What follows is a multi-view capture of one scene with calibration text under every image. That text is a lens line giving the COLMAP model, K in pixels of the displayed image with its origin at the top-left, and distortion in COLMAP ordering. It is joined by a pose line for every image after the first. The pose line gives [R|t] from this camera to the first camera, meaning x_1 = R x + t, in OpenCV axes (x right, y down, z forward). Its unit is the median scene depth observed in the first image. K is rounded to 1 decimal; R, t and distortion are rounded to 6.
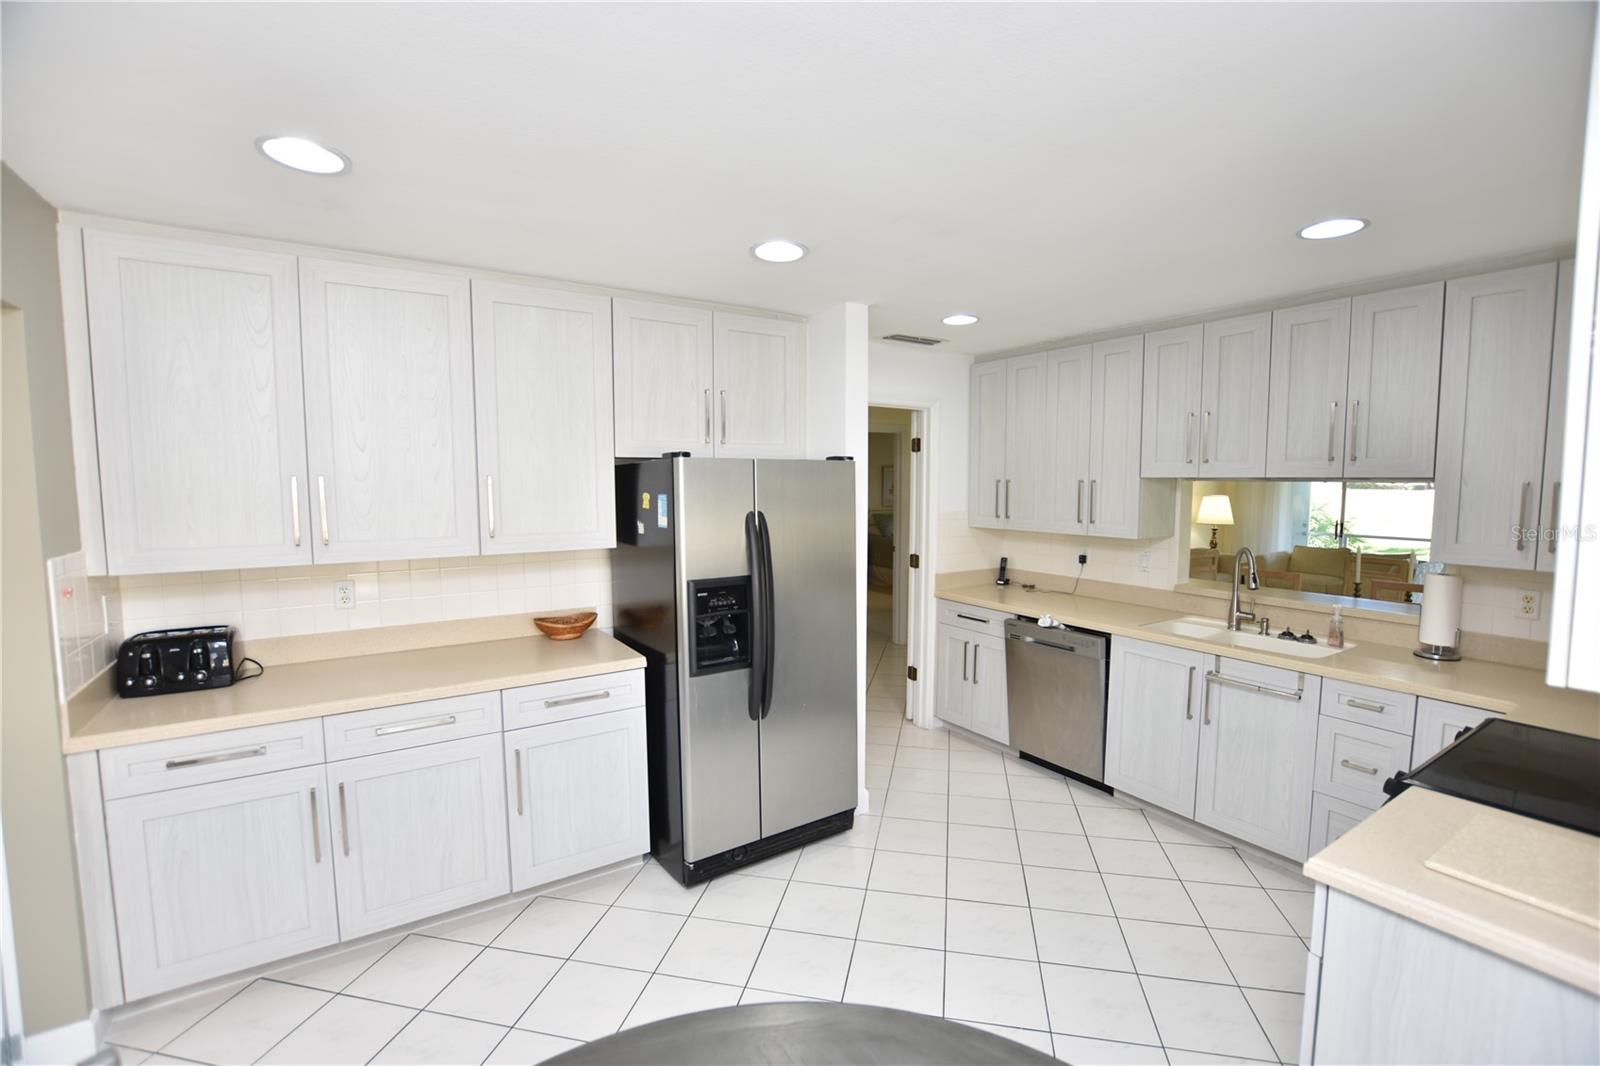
lens RADIAL K [[706.9, 0, 811.5], [0, 706.9, 536.8], [0, 0, 1]] dist [-0.031806, 0.003920]
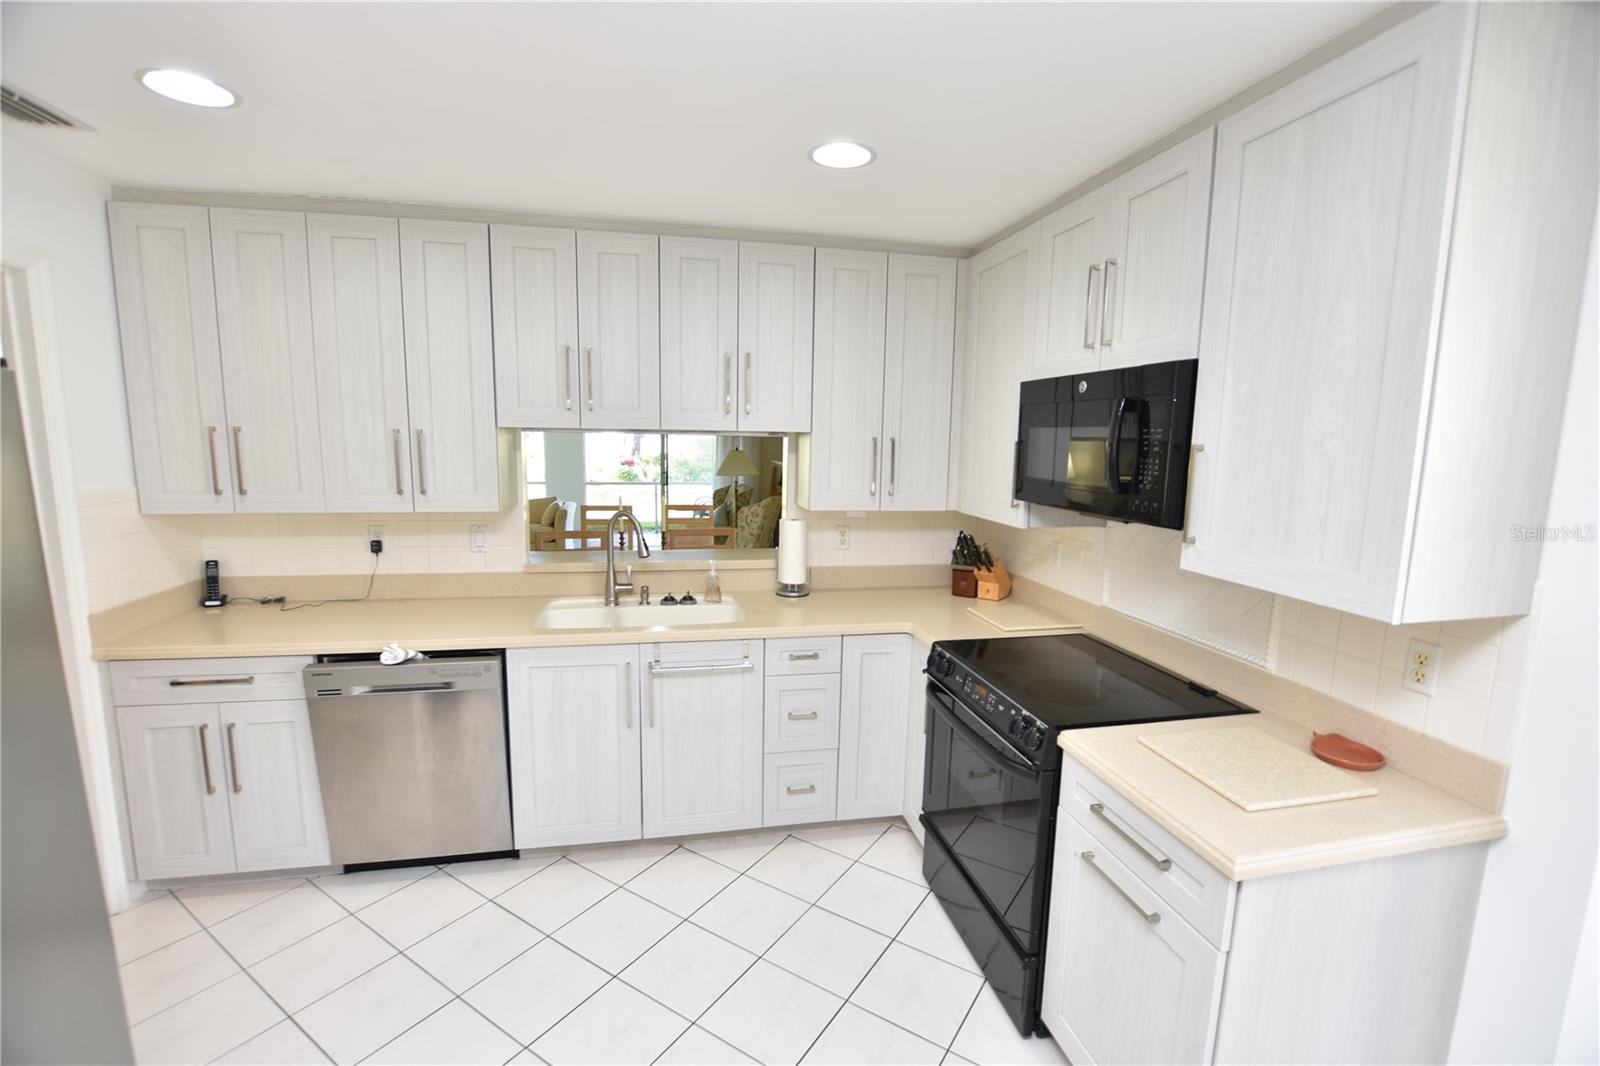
lens RADIAL K [[707.3, 0, 812.1], [0, 707.3, 537.5], [0, 0, 1]] dist [-0.030836, 0.002781]
pose [[0.358665, -0.126273, 0.924886, -0.110175], [0.056186, 0.991932, 0.113638, -0.038206], [-0.931774, 0.011207, 0.362866, 0.468656]]
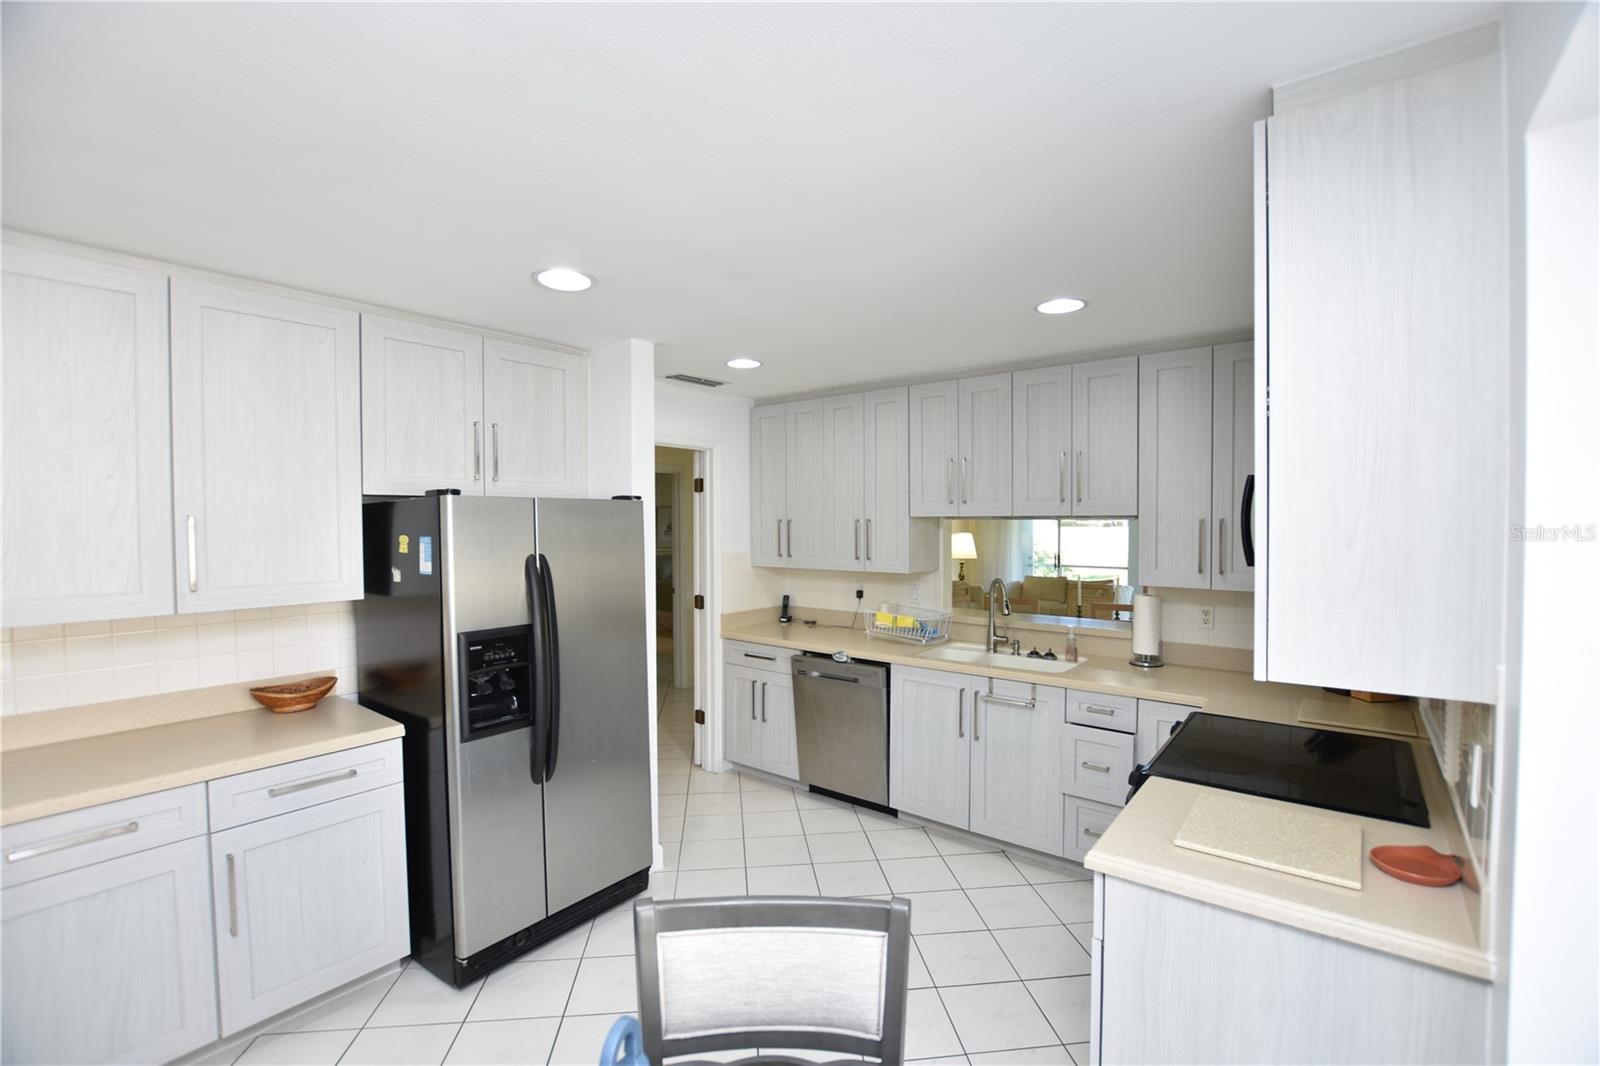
lens RADIAL K [[706.9, 0, 811.5], [0, 706.9, 536.8], [0, 0, 1]] dist [-0.031806, 0.003920]
pose [[0.948513, -0.010605, 0.316561, -0.024155], [0.028884, 0.998171, -0.053104, 0.000381], [-0.315418, 0.059513, 0.947085, 0.013517]]
